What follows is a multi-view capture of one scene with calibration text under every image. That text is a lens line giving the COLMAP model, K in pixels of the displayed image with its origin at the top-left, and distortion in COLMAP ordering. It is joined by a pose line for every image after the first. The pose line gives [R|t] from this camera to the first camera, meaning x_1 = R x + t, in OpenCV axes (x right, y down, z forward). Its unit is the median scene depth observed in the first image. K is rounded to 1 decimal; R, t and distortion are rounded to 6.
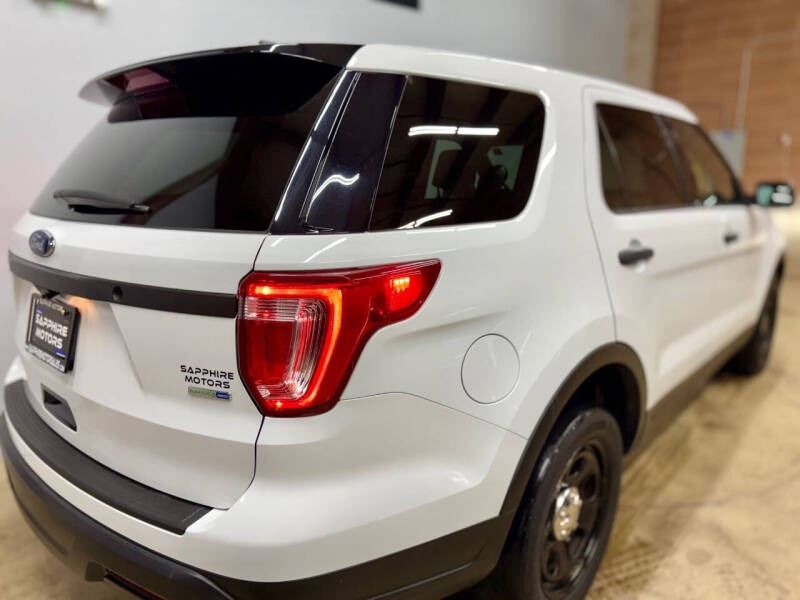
lens RADIAL K [[578.8, 0, 396.8], [0, 578.8, 303.7], [0, 0, 1]] dist [0.000960, -0.001860]
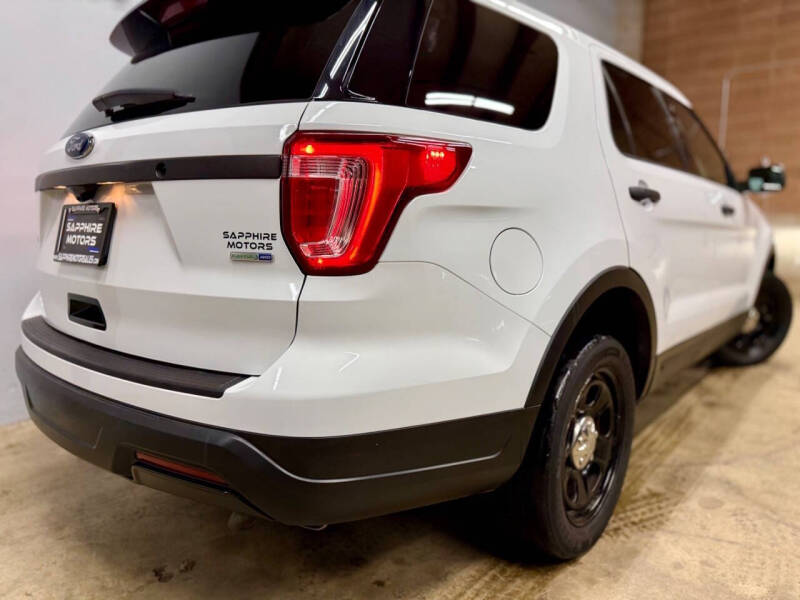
lens RADIAL K [[578.8, 0, 396.8], [0, 578.8, 303.7], [0, 0, 1]] dist [0.000960, -0.001860]
pose [[0.999731, 0.005248, 0.022610, -0.058746], [-0.003606, 0.997394, -0.072053, 0.205664], [-0.022929, 0.071952, 0.997145, -0.015938]]
